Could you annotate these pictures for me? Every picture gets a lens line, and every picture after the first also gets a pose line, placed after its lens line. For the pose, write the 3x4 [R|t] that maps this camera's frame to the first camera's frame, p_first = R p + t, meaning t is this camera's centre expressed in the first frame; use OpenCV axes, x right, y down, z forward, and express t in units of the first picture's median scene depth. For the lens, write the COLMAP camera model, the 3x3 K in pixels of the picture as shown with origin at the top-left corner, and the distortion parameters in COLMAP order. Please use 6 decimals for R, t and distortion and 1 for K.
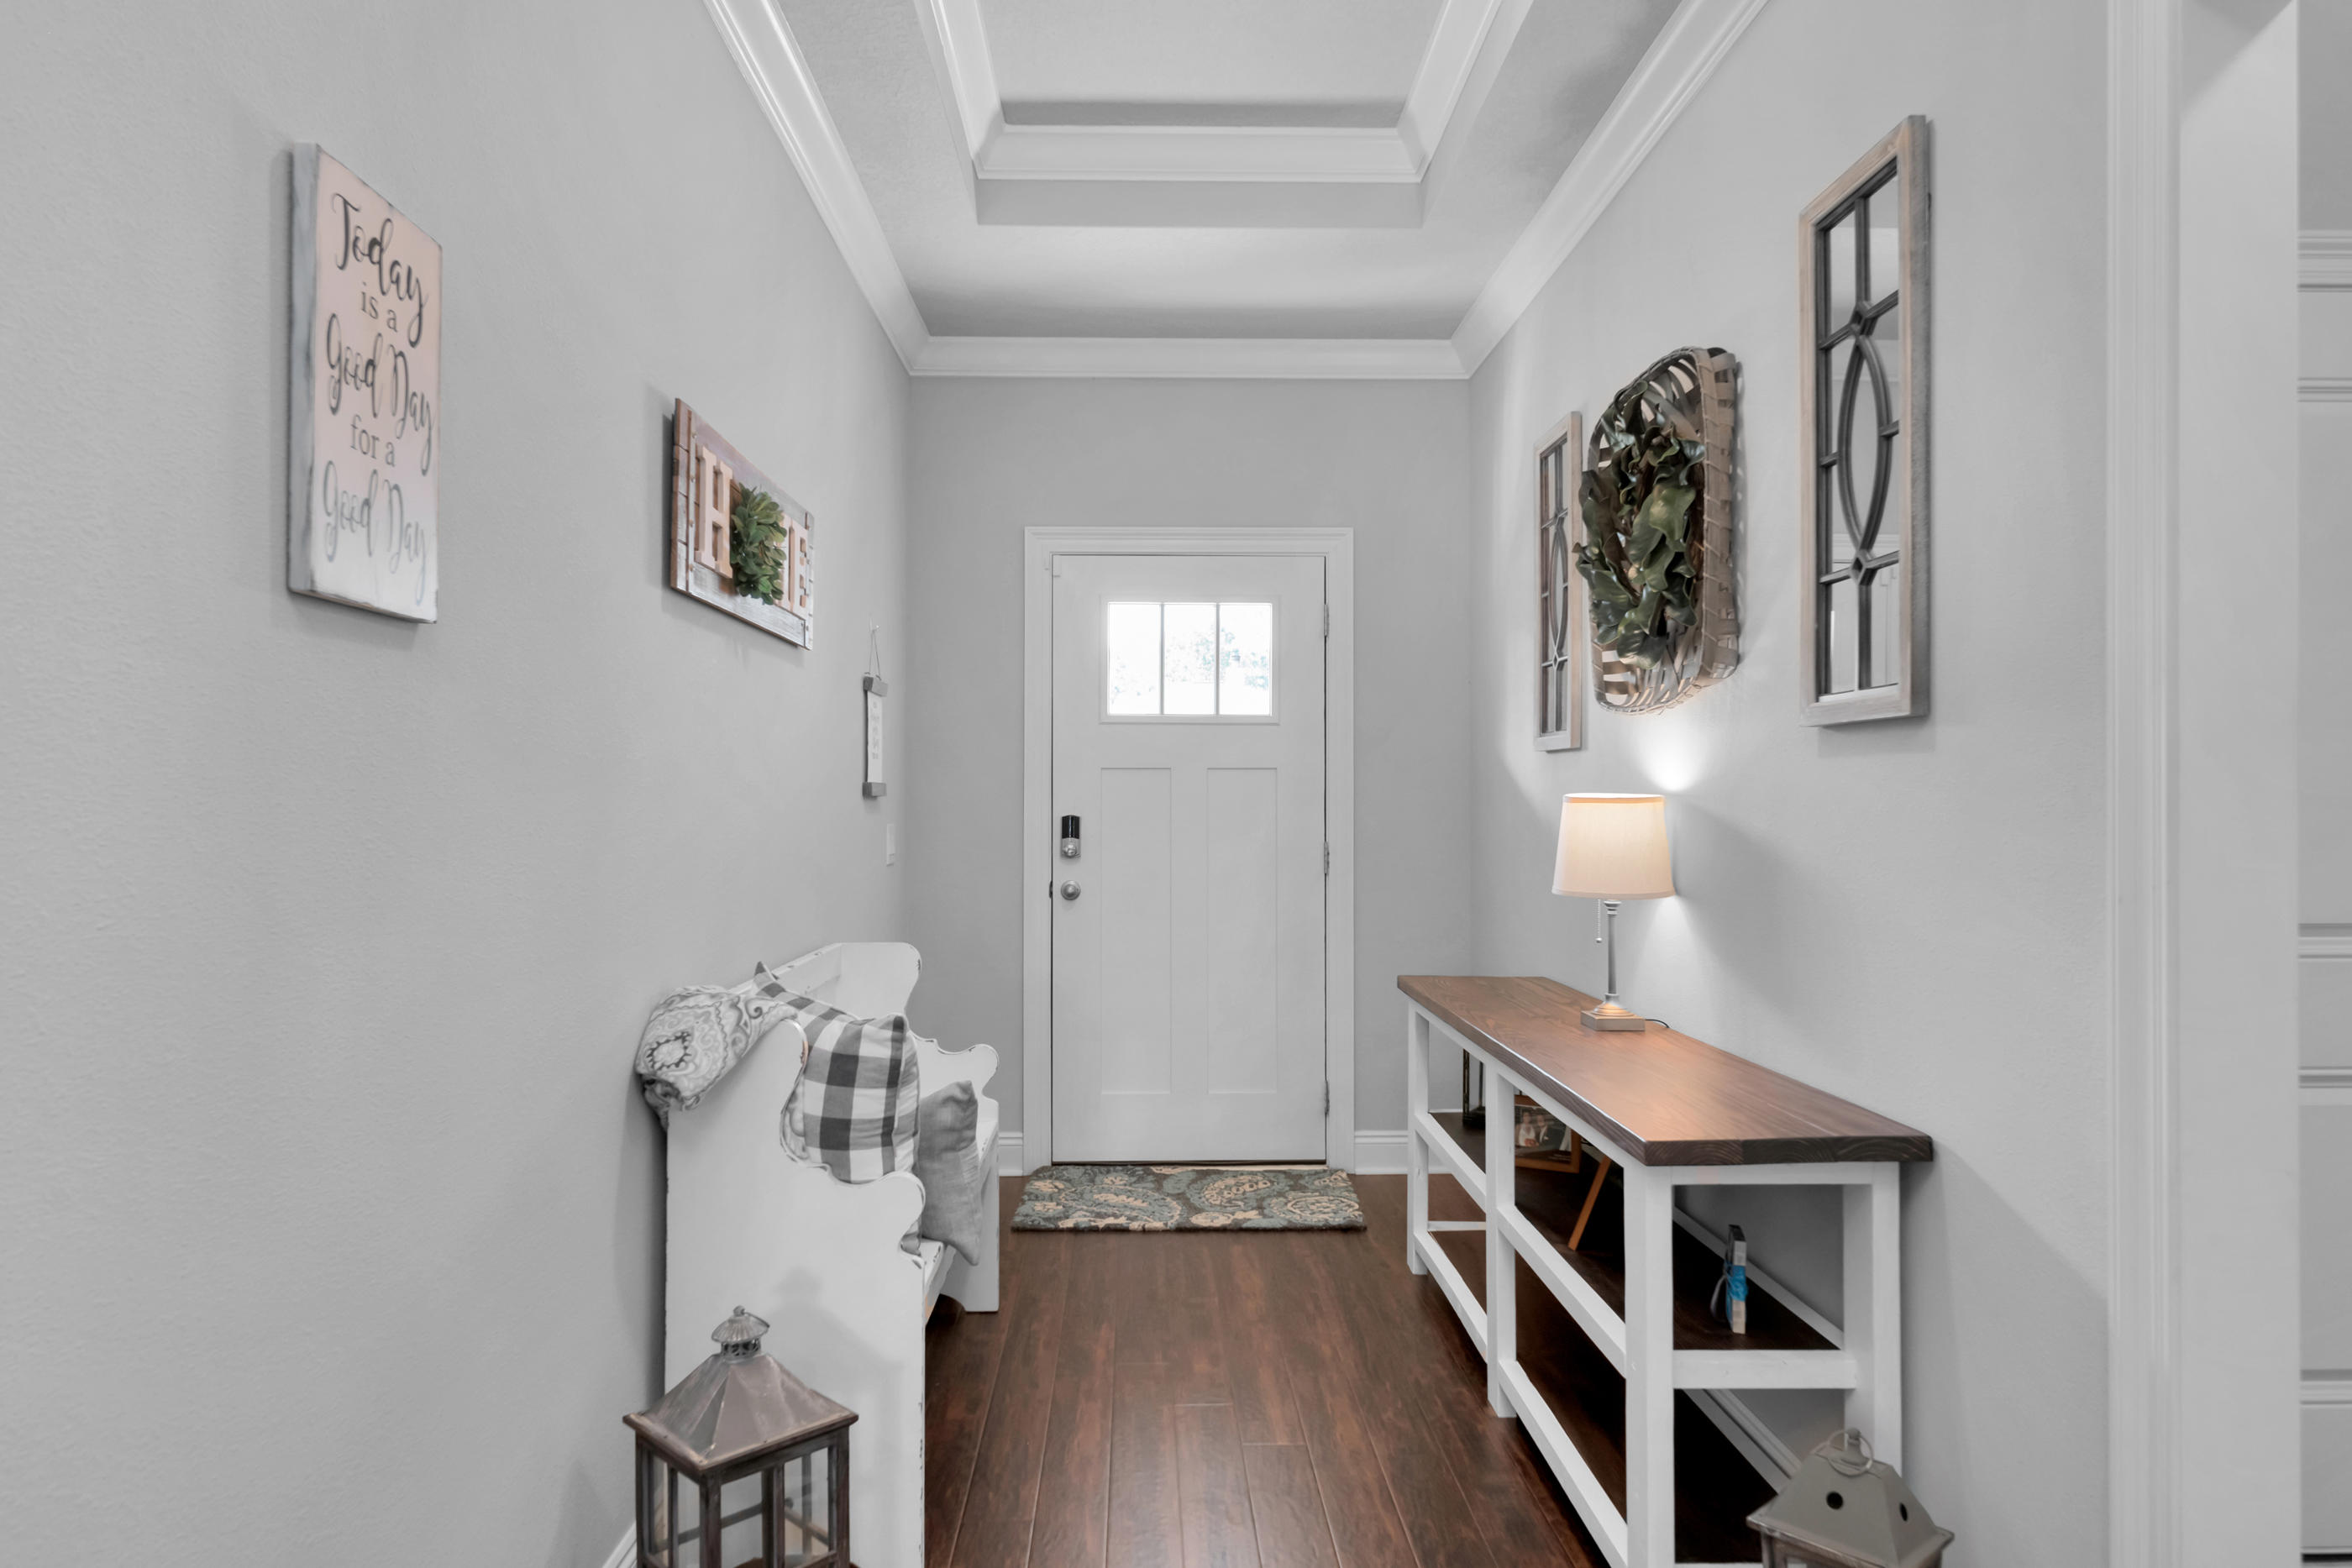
lens RADIAL K [[1374.2, 0, 1176.0], [0, 1374.2, 784.0], [0, 0, 1]] dist [0.000691, 0.000099]
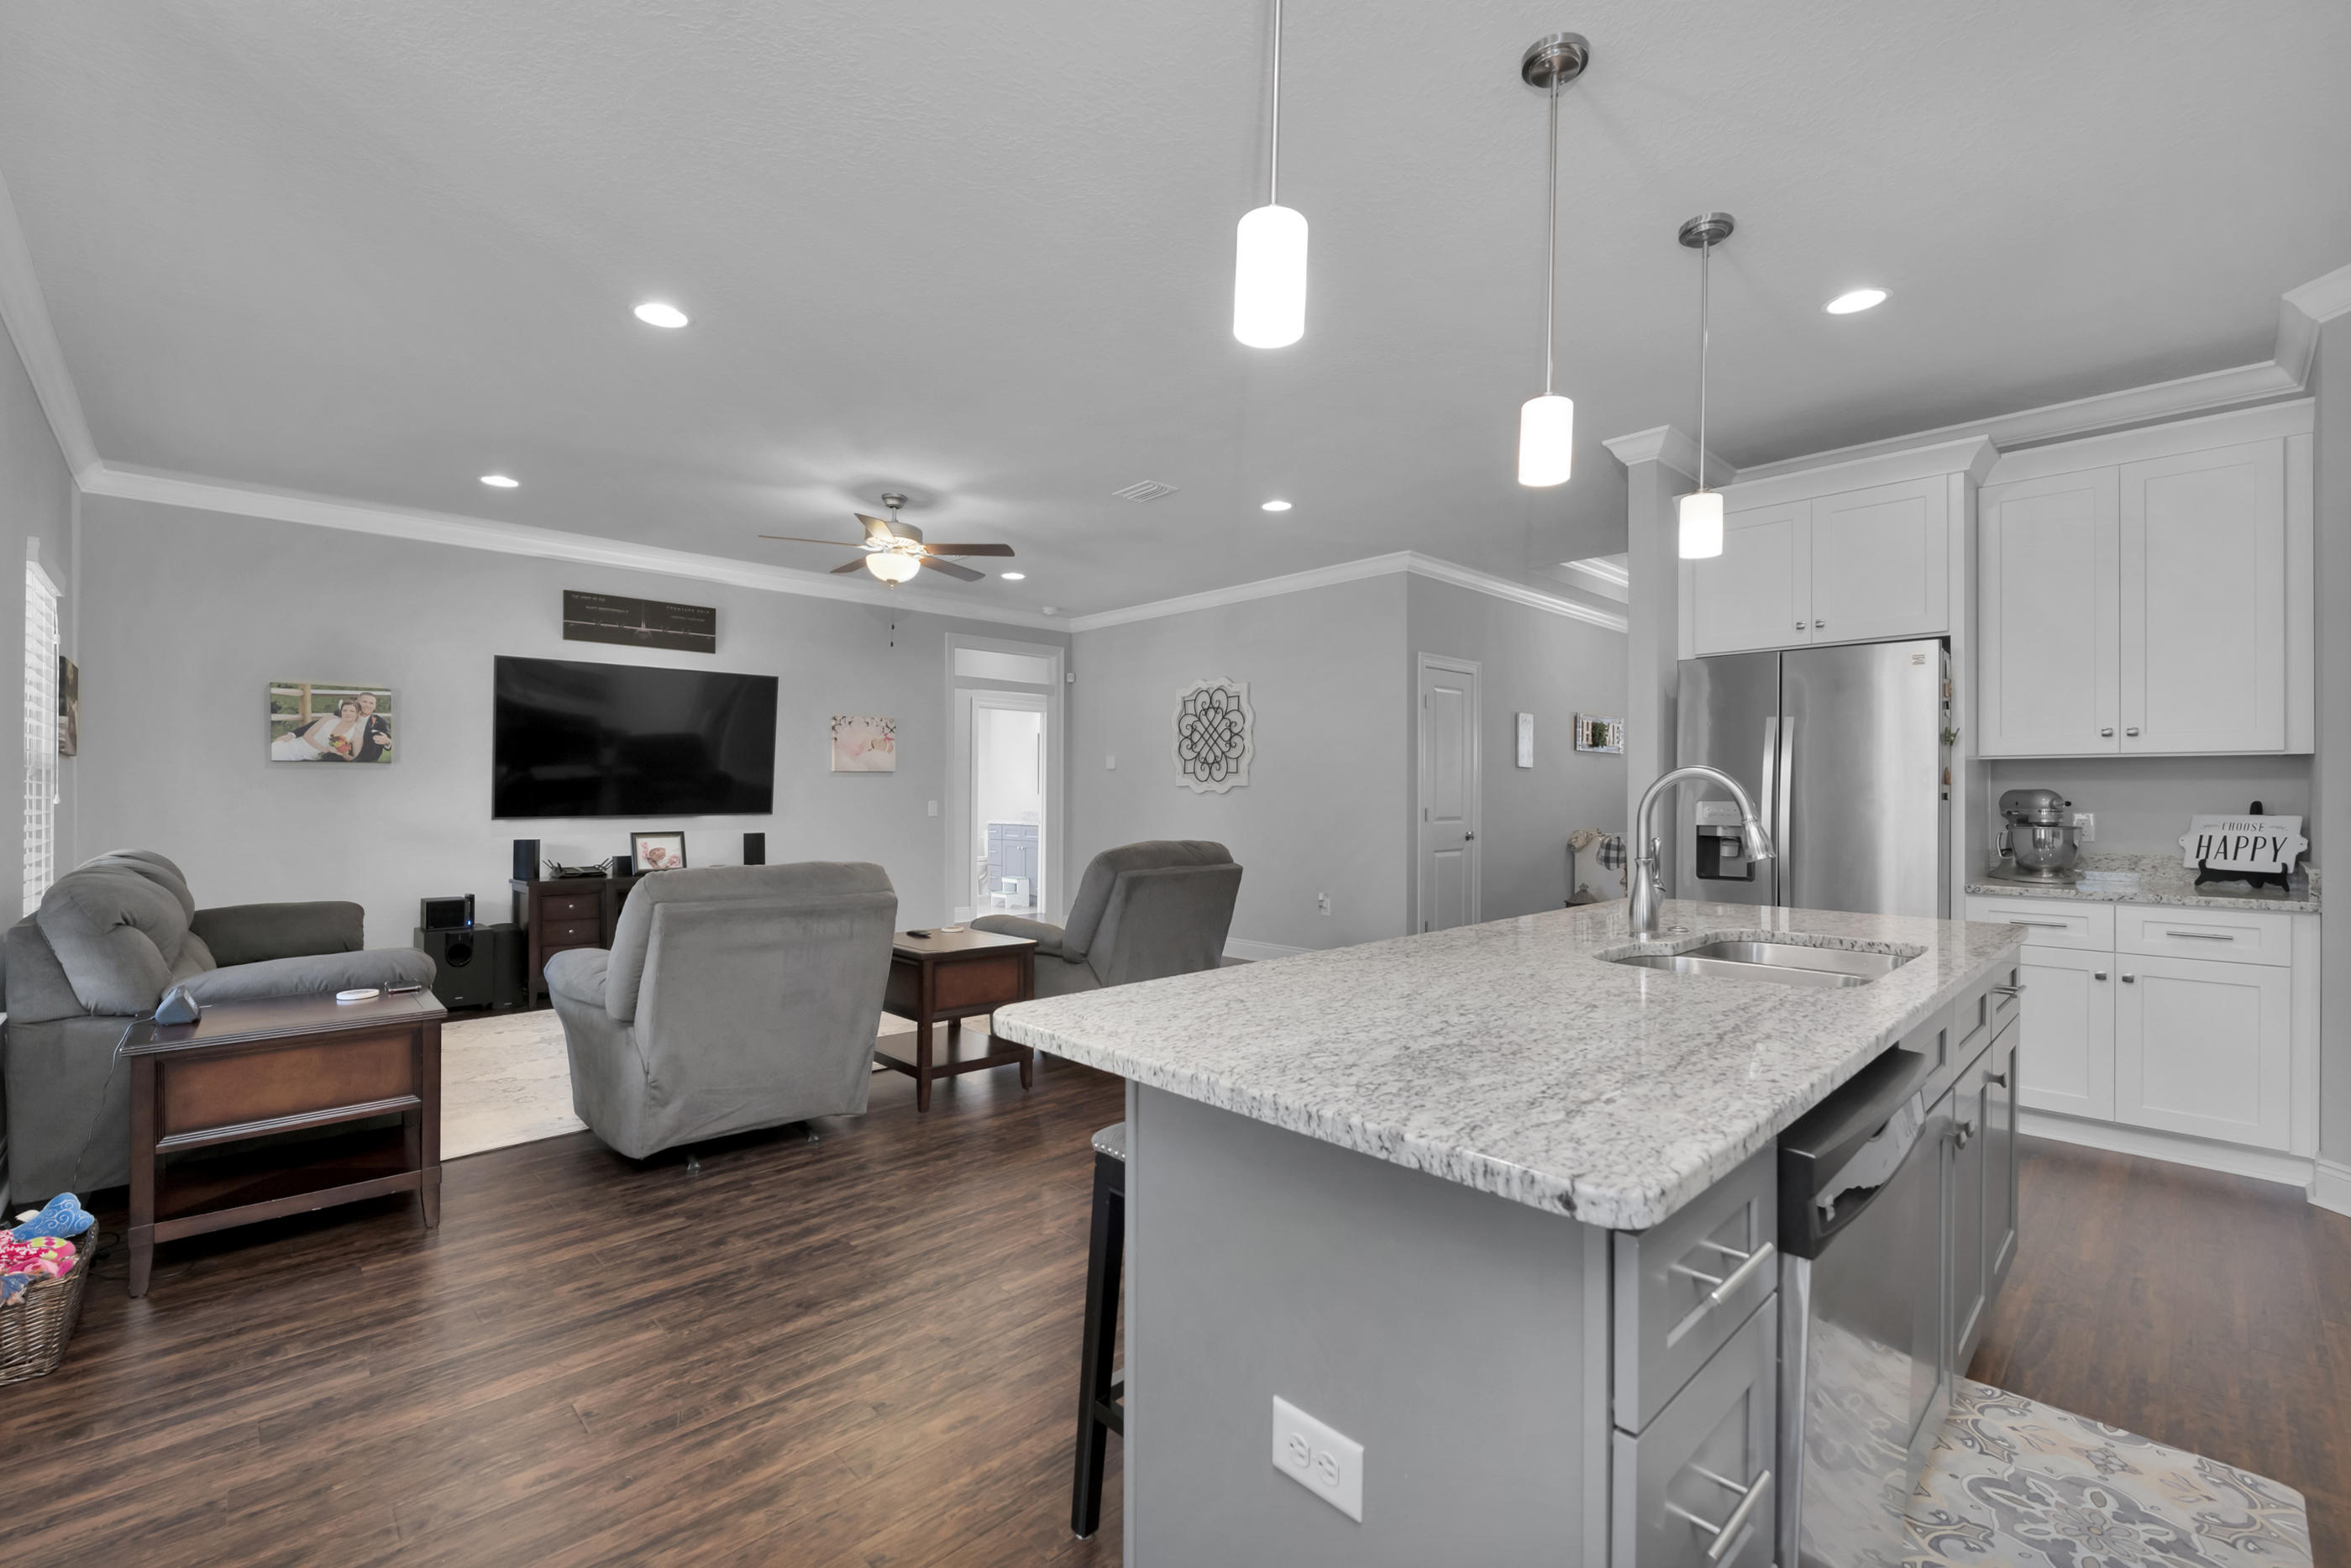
lens RADIAL K [[973.7, 0, 1188.5], [0, 973.7, 787.3], [0, 0, 1]] dist [-0.025175, 0.000147]
pose [[0.660907, -0.008189, -0.750423, 1.375186], [0.009059, 0.999955, -0.002934, -0.010692], [0.750413, -0.004859, 0.660951, -2.435188]]
